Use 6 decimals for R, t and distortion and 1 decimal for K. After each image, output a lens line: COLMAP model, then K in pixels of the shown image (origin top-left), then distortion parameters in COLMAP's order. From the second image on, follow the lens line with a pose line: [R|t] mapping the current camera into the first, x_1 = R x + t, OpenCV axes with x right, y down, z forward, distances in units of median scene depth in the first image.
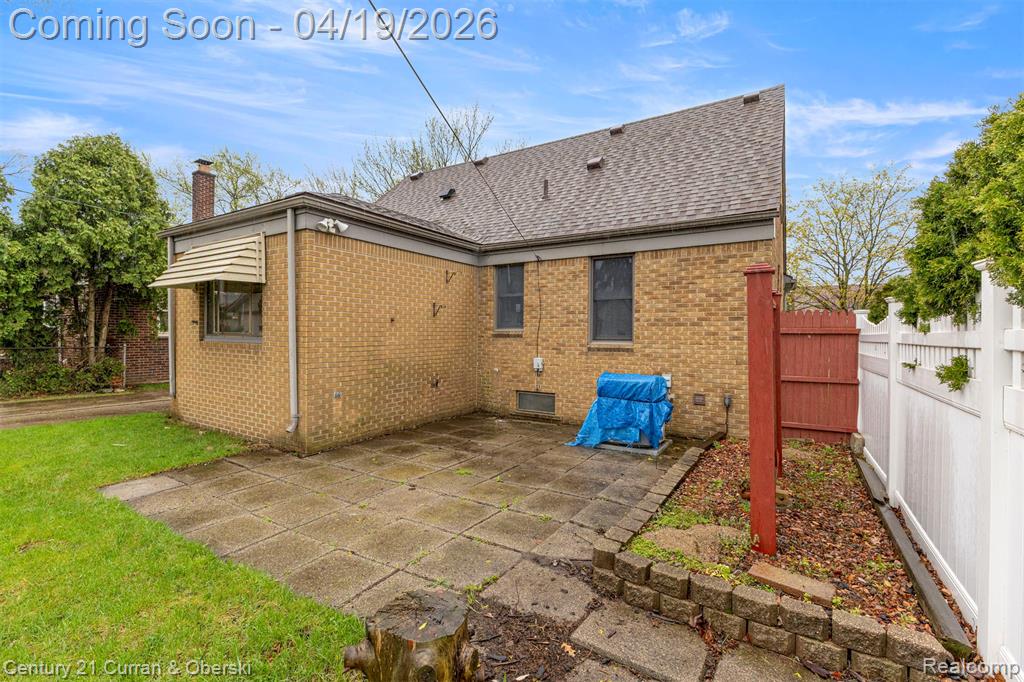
lens RADIAL K [[461.0, 0, 512.0], [0, 461.0, 341.0], [0, 0, 1]] dist [-0.001419, -0.000096]
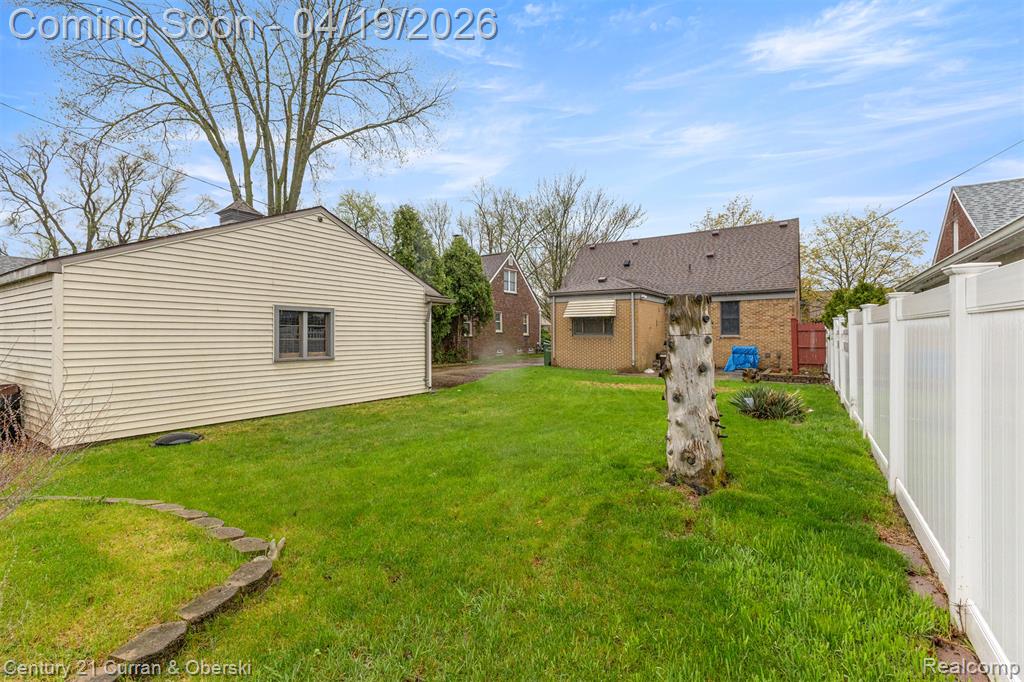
lens RADIAL K [[441.7, 0, 513.2], [0, 441.7, 340.1], [0, 0, 1]] dist [0.003388, 0.000061]
pose [[0.998967, -0.011726, -0.043911, -0.897902], [0.011715, 0.999931, -0.000504, 0.017399], [0.043914, -0.000011, 0.999035, -1.537077]]
